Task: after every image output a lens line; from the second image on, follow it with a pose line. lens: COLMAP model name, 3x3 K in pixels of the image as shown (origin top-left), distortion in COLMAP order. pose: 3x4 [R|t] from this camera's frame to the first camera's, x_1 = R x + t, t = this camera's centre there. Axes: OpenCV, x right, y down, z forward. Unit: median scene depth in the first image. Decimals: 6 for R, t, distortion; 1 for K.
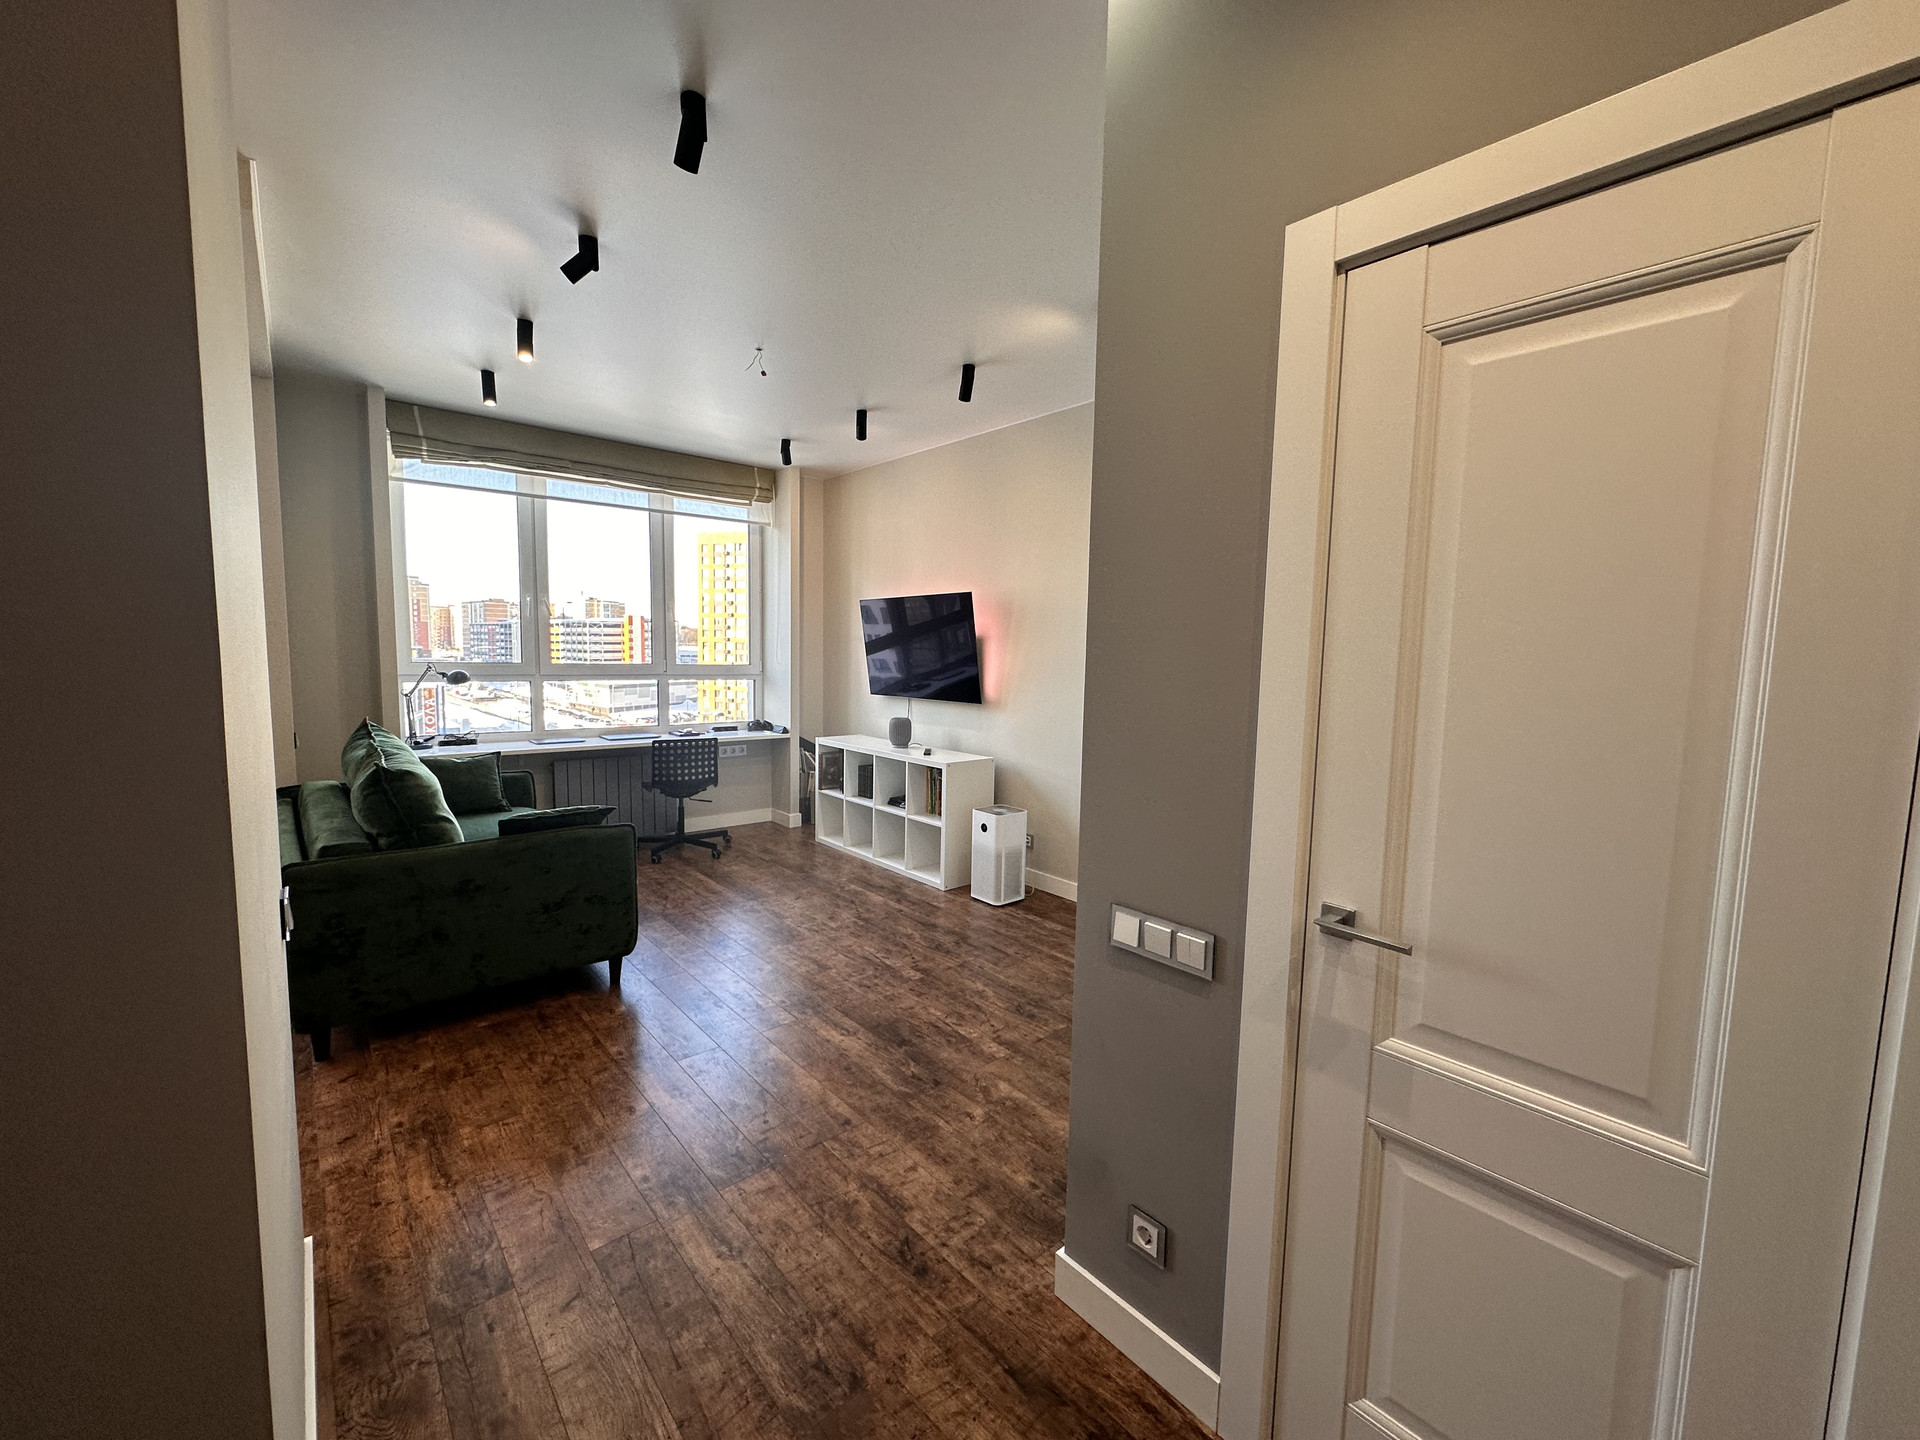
lens RADIAL K [[762.3, 0, 960.9], [0, 762.3, 719.7], [0, 0, 1]] dist [-0.003011, 0.000381]
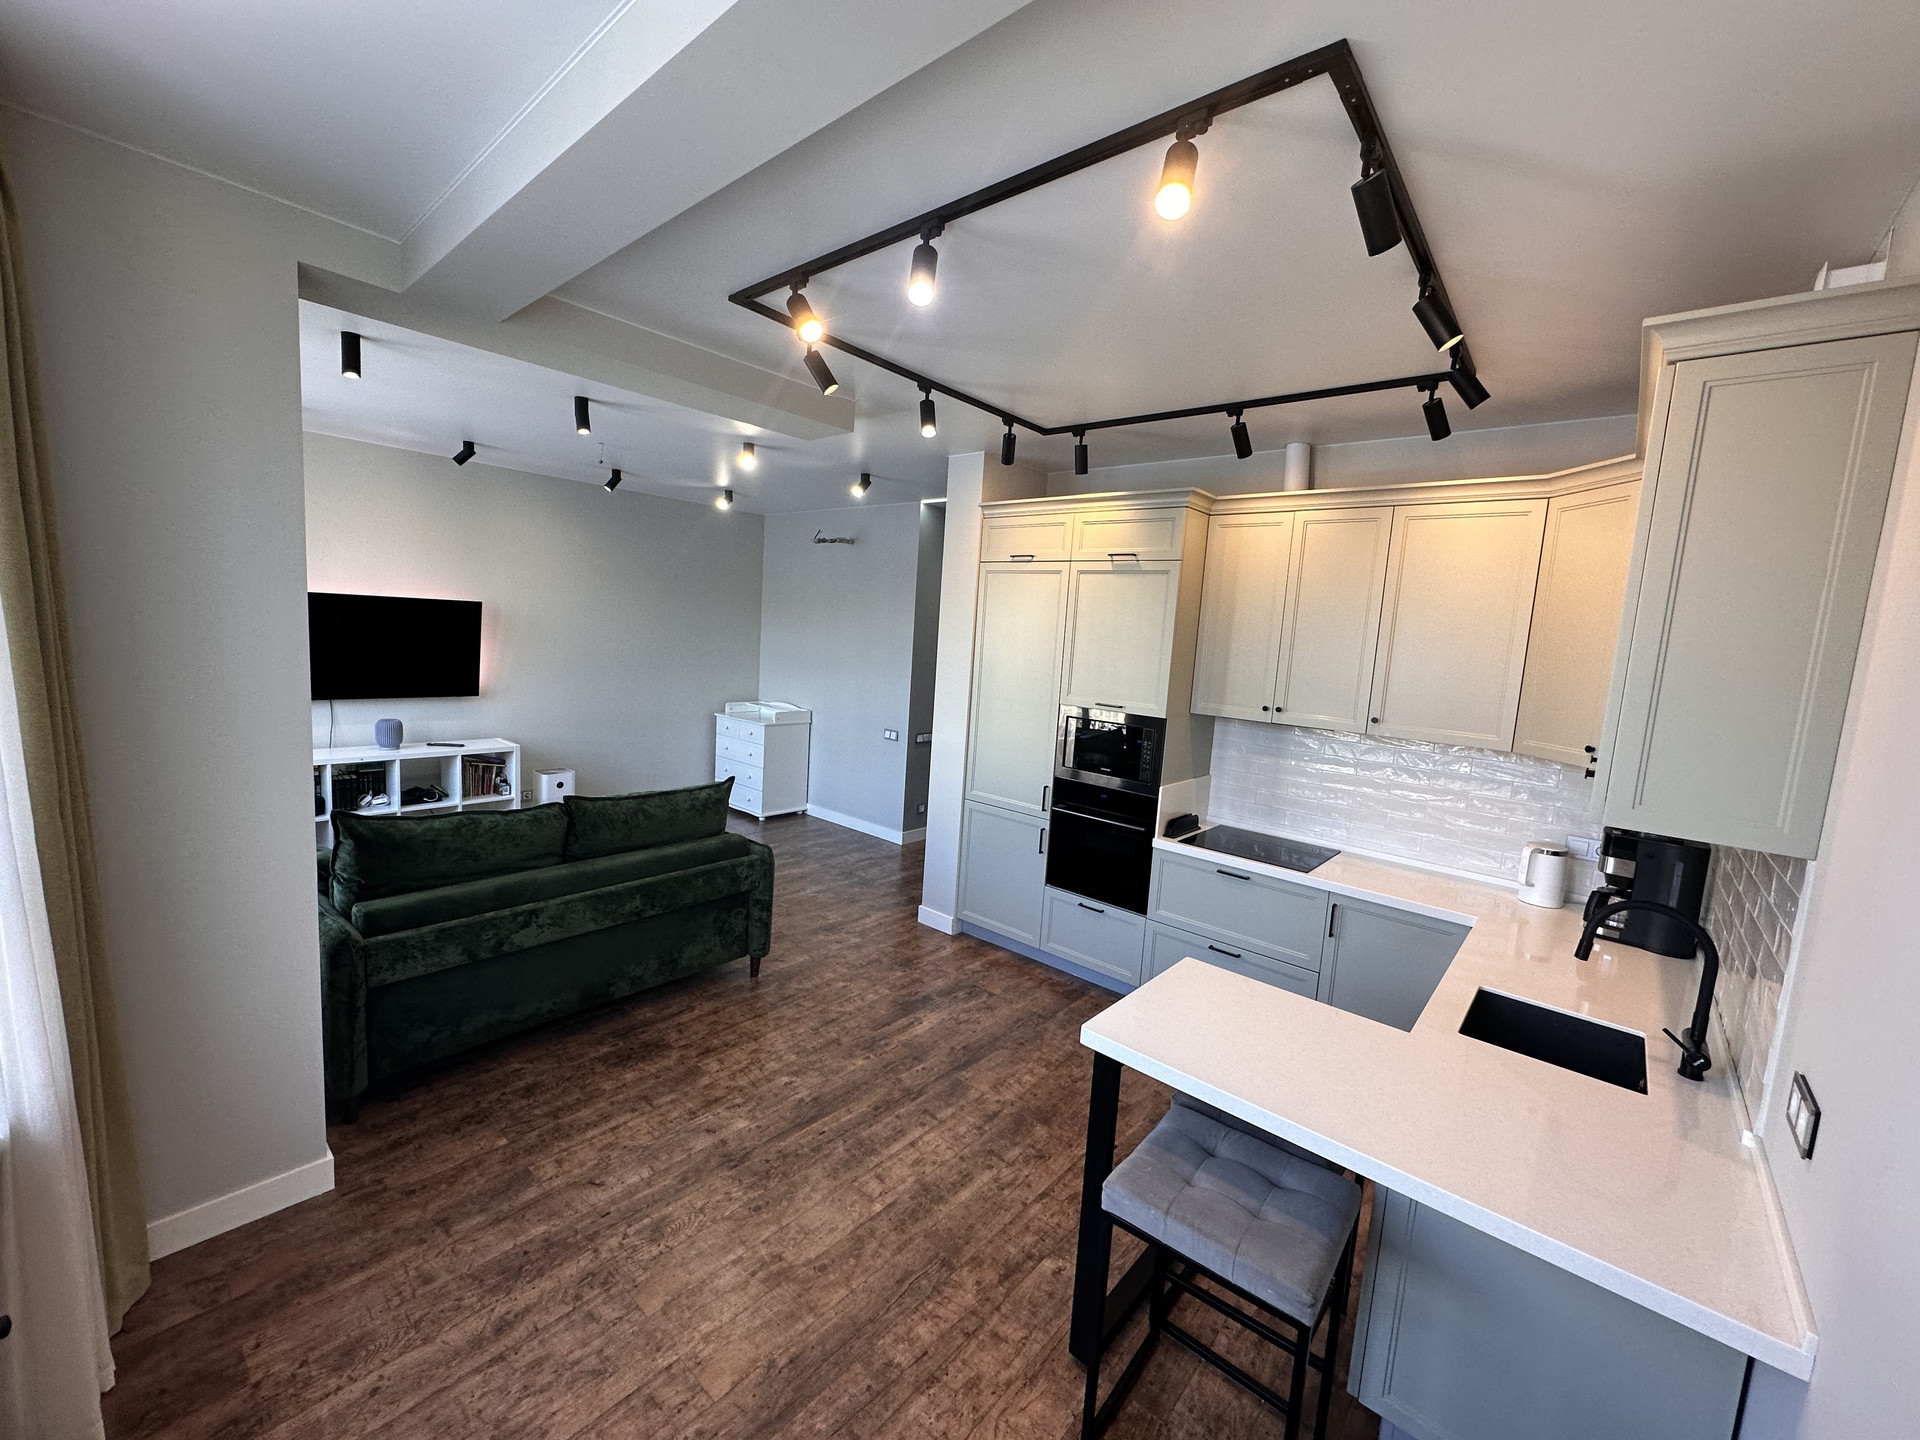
lens RADIAL K [[764.5, 0, 960.3], [0, 764.5, 718.3], [0, 0, 1]] dist [-0.002694, 0.000460]
pose [[-0.136594, -0.143252, 0.980215, -1.235541], [0.023676, 0.988734, 0.147796, -0.142477], [-0.990344, 0.043395, -0.131663, 0.418097]]
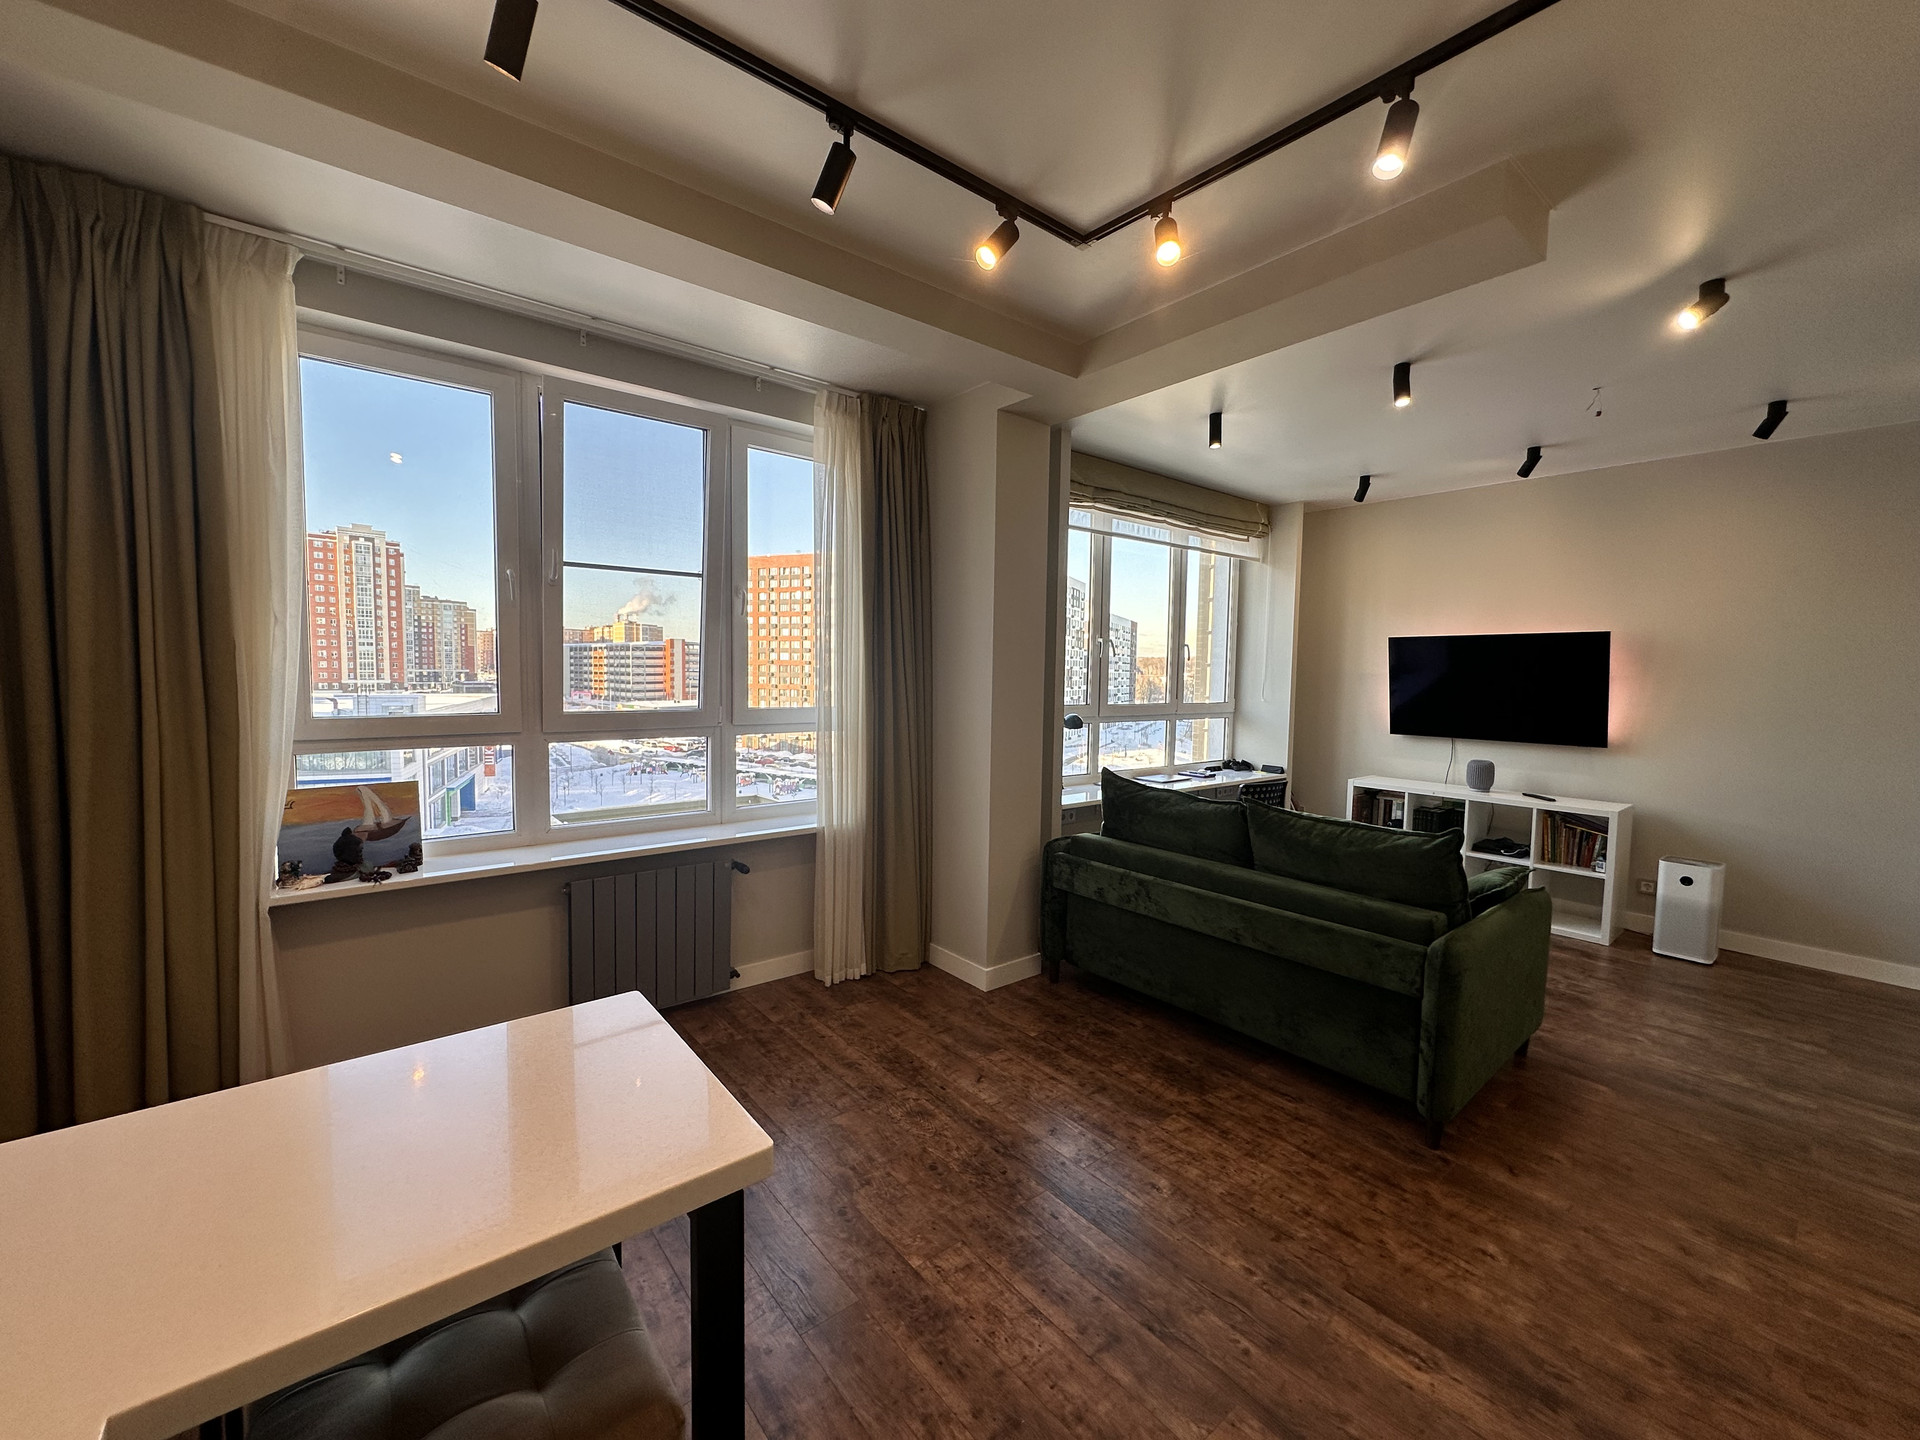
lens RADIAL K [[764.5, 0, 960.3], [0, 764.5, 718.3], [0, 0, 1]] dist [-0.002694, 0.000460]
pose [[0.999302, -0.002070, -0.037308, -0.748192], [0.000968, 0.999564, -0.029525, -0.030095], [0.037353, 0.029468, 0.998868, 0.010986]]
